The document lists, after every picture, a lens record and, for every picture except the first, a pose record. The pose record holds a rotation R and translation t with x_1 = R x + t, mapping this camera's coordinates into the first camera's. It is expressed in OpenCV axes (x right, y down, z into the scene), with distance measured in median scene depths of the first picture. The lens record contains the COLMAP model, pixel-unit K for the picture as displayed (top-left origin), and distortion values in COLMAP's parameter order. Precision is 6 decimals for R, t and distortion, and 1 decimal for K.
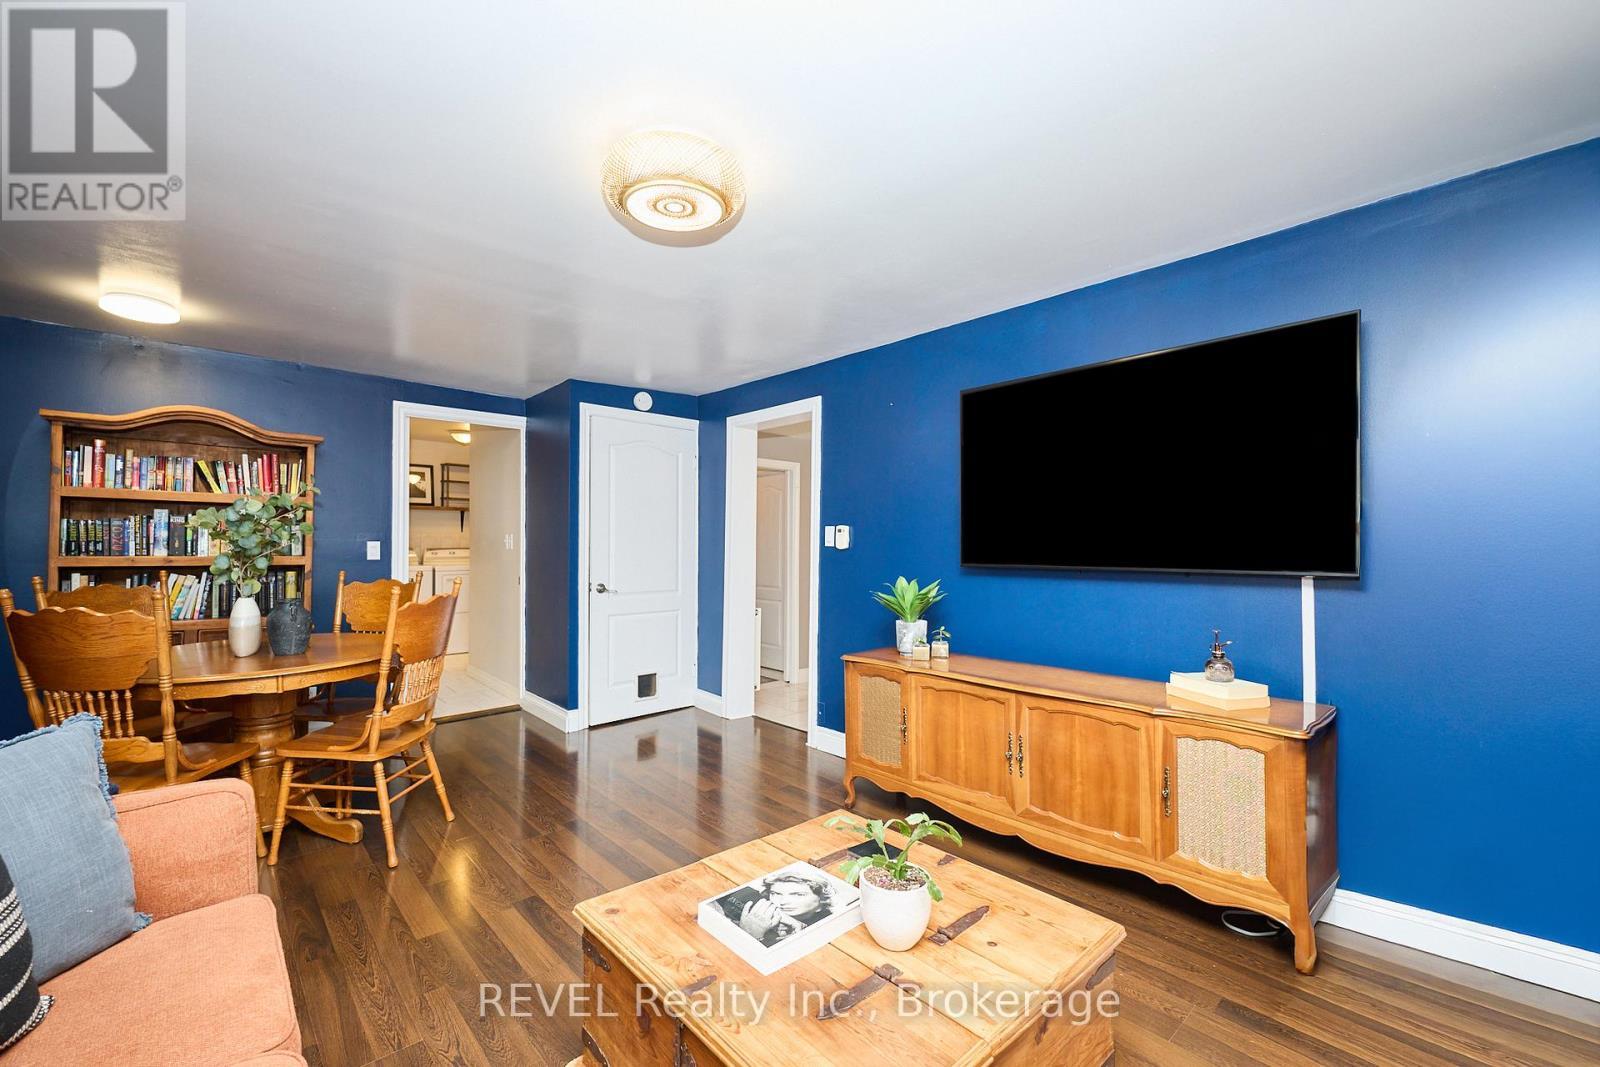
lens RADIAL K [[667.0, 0, 795.8], [0, 667.0, 539.1], [0, 0, 1]] dist [0.004416, 0.000494]
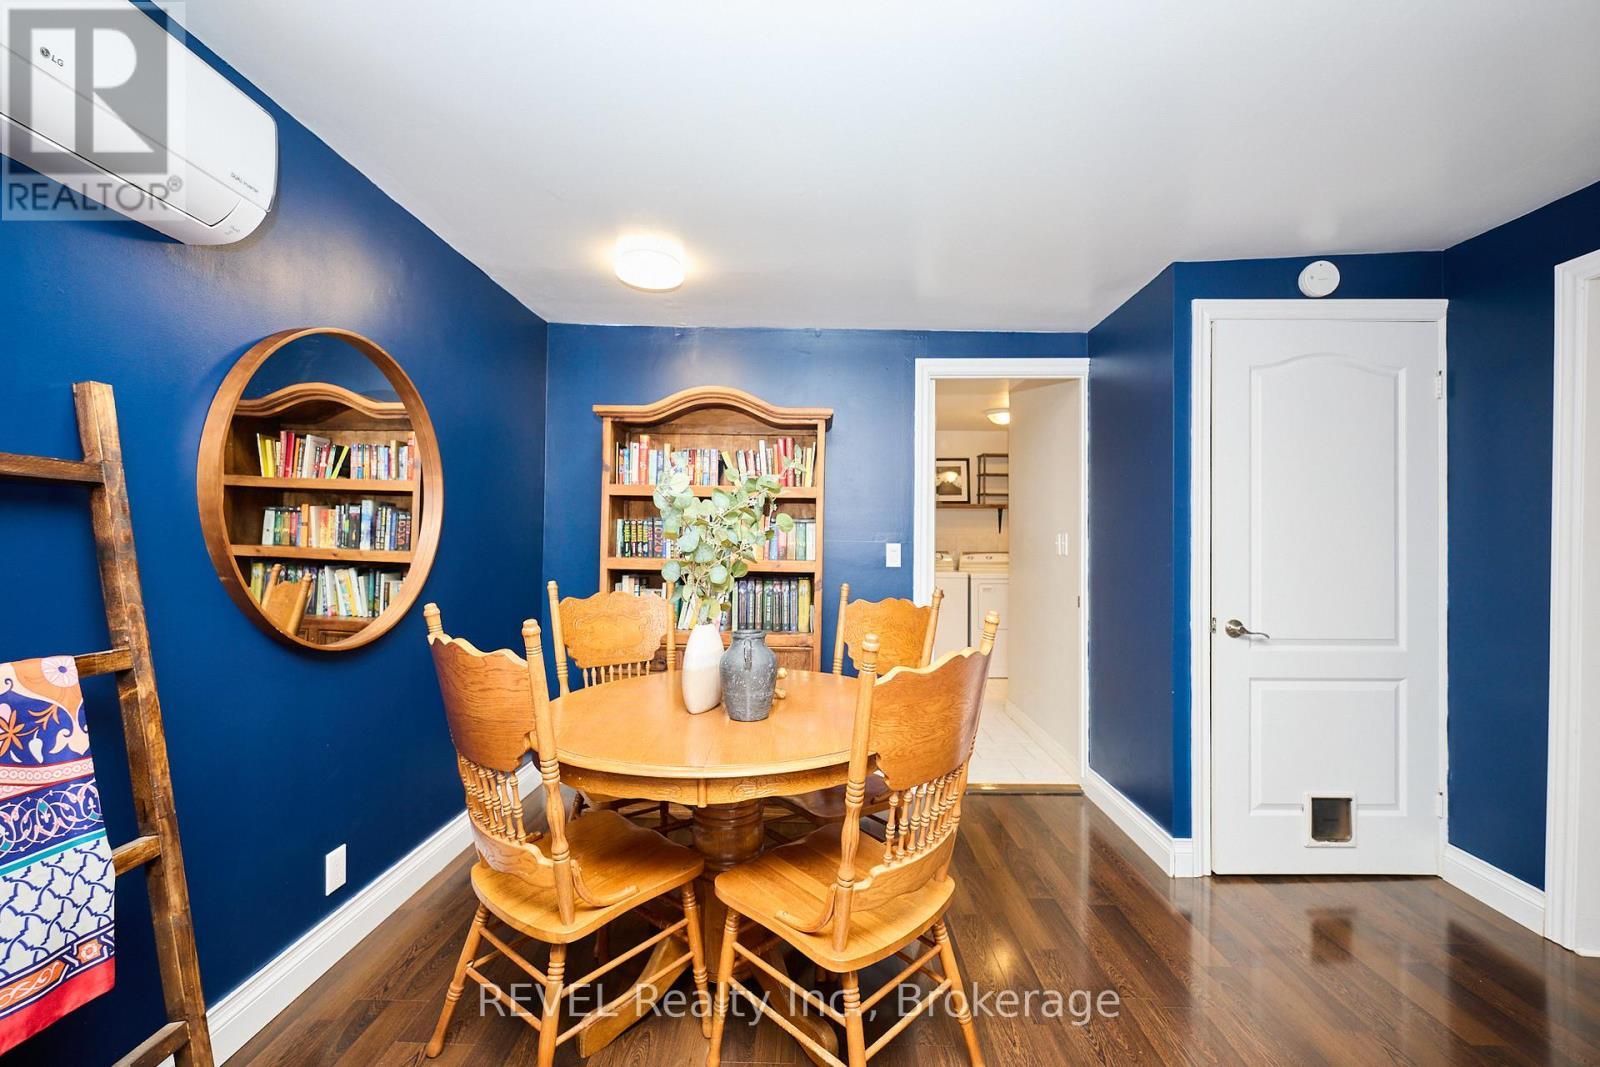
lens RADIAL K [[667.0, 0, 795.8], [0, 667.0, 539.1], [0, 0, 1]] dist [0.004416, 0.000494]
pose [[0.724504, -0.003892, -0.689260, -0.175156], [-0.000355, 0.999982, -0.006019, 0.003262], [0.689271, 0.004605, 0.724489, 0.350711]]
